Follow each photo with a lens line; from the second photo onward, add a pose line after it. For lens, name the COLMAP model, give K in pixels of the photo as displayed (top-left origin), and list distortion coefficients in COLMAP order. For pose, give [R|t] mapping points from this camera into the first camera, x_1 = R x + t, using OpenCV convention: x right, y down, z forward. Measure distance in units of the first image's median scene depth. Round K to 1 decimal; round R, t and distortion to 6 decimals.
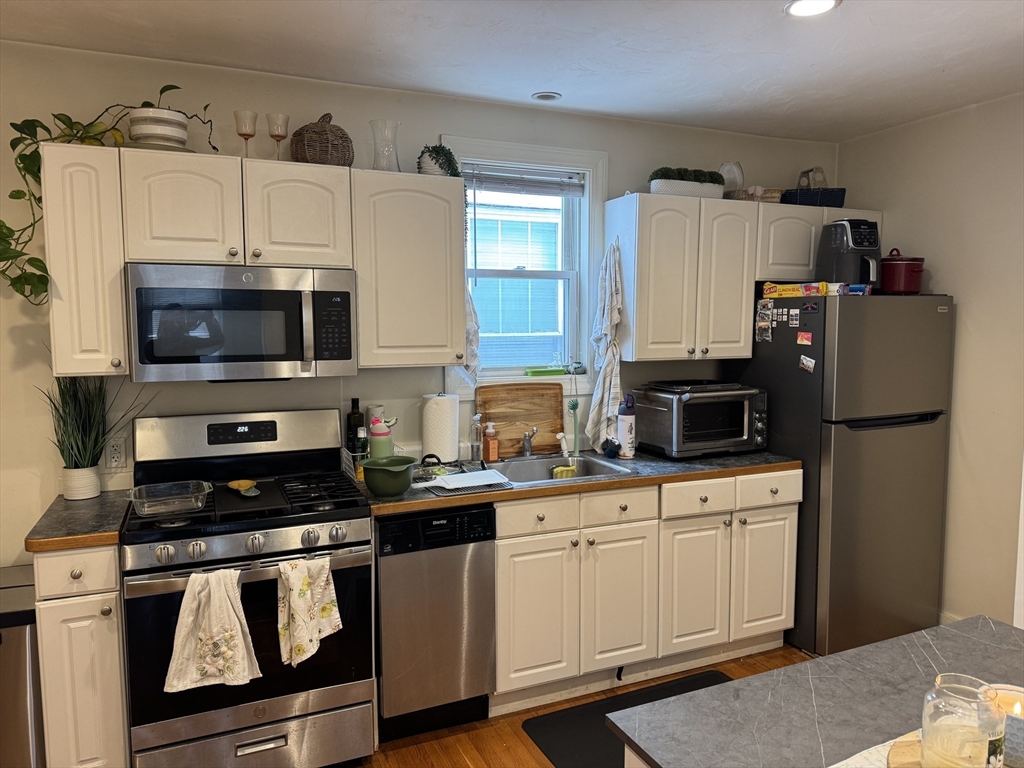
lens RADIAL K [[717.9, 0, 512.6], [0, 717.9, 378.8], [0, 0, 1]] dist [0.088769, -0.120631]
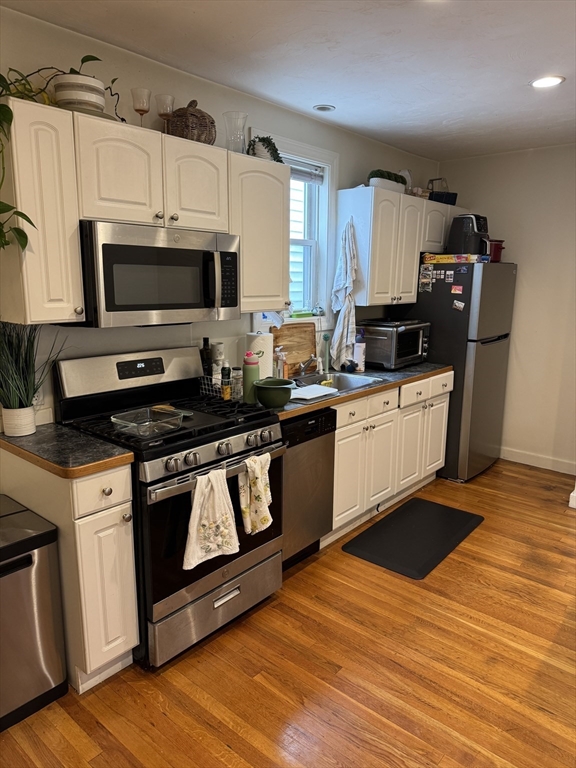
lens RADIAL K [[538.4, 0, 288.0], [0, 538.4, 384.0], [0, 0, 1]] dist [0.088769, -0.120631]
pose [[0.900859, -0.074948, 0.427593, -0.463962], [0.026441, 0.992628, 0.118280, -0.000604], [-0.433306, -0.095248, 0.896200, 0.066739]]
